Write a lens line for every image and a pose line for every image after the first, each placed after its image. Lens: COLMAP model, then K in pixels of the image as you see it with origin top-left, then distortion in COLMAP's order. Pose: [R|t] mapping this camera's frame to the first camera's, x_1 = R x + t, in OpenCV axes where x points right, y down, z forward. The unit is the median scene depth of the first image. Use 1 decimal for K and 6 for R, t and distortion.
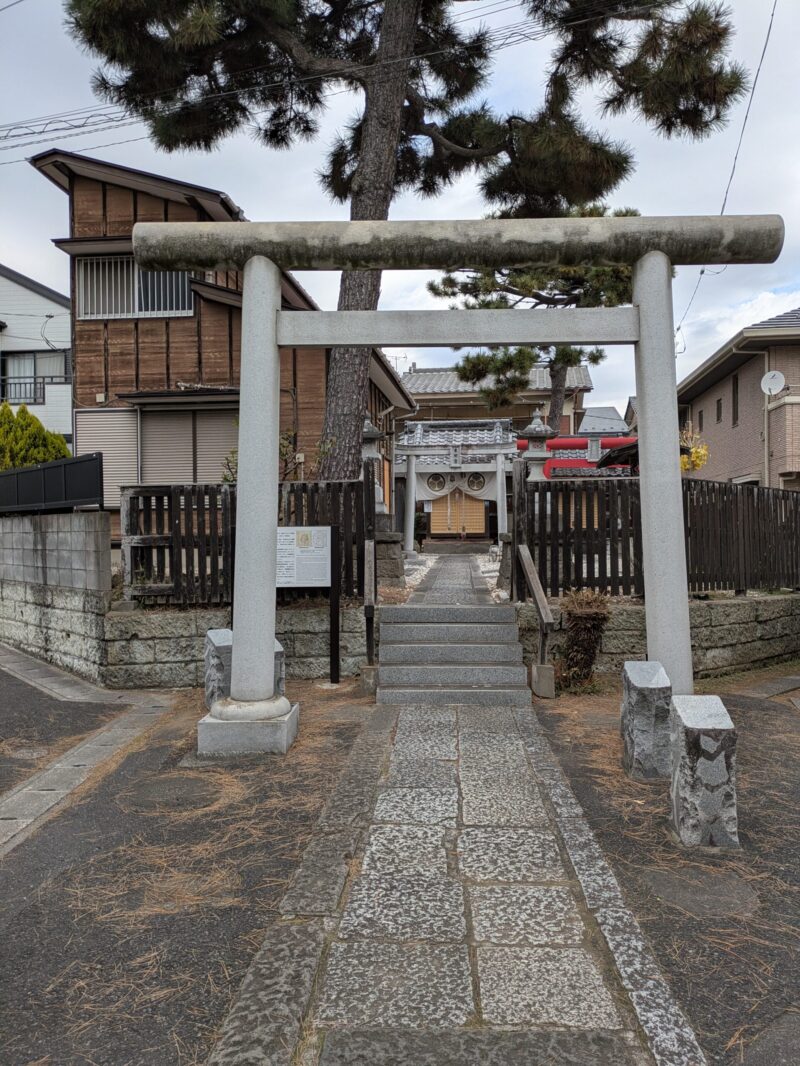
lens RADIAL K [[777.7, 0, 419.1], [0, 777.7, 531.5], [0, 0, 1]] dist [0.043492, -0.006842]
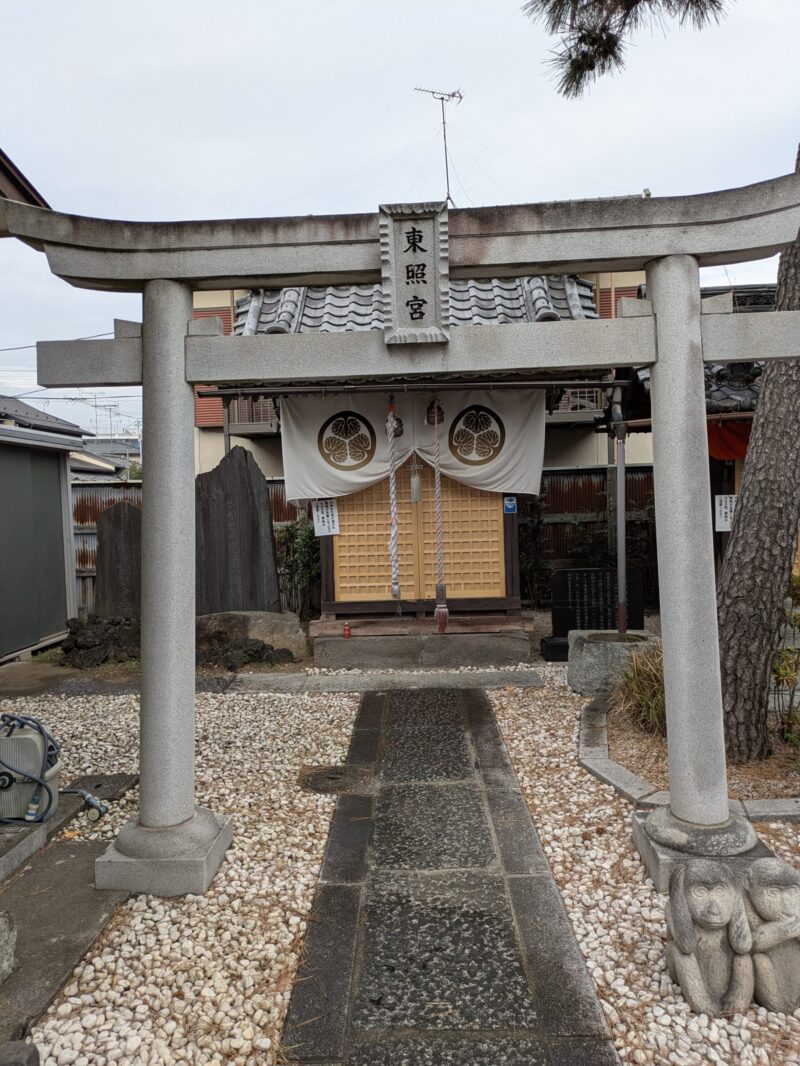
lens RADIAL K [[788.7, 0, 399.7], [0, 788.7, 532.5], [0, 0, 1]] dist [0.049147, -0.044142]
pose [[0.998747, -0.028317, 0.041267, 0.071403], [0.026341, 0.998516, 0.047669, -0.101428], [-0.042556, -0.046522, 0.998010, 1.684446]]
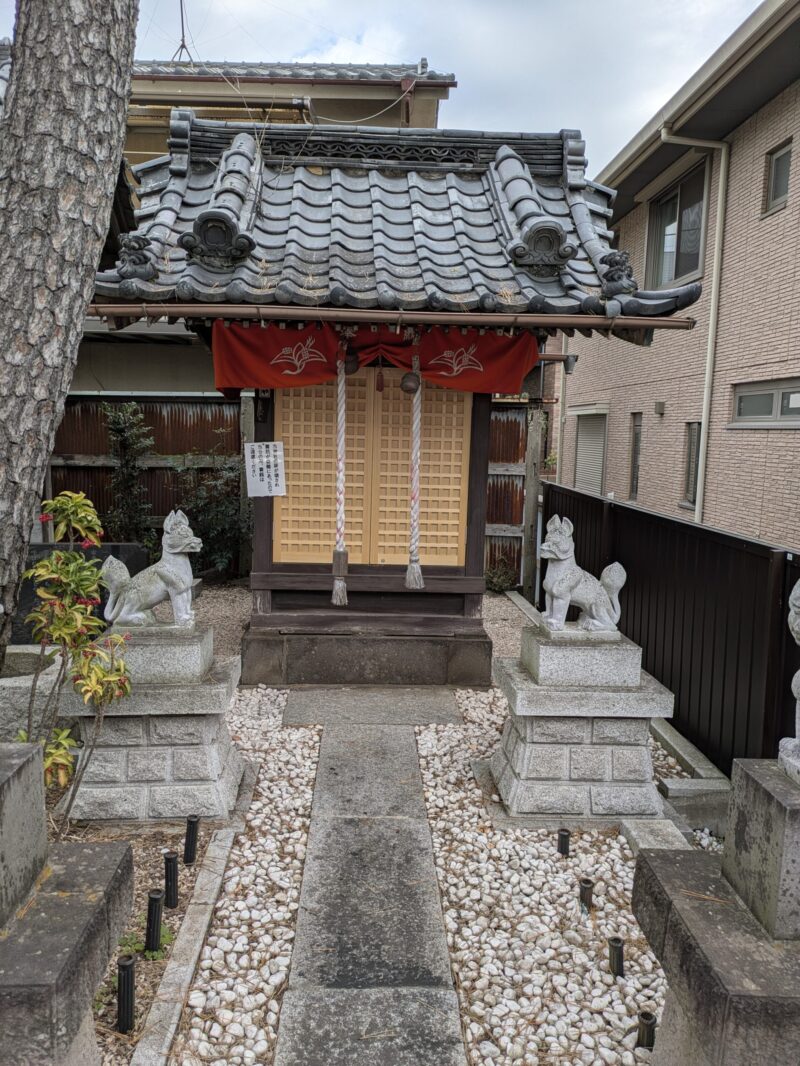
lens RADIAL K [[782.7, 0, 391.5], [0, 782.7, 542.5], [0, 0, 1]] dist [0.055884, -0.049436]
pose [[0.988649, -0.003544, 0.150199, 0.430517], [-0.019164, 0.988581, 0.149466, -0.105620], [-0.149014, -0.150648, 0.977292, 1.919014]]
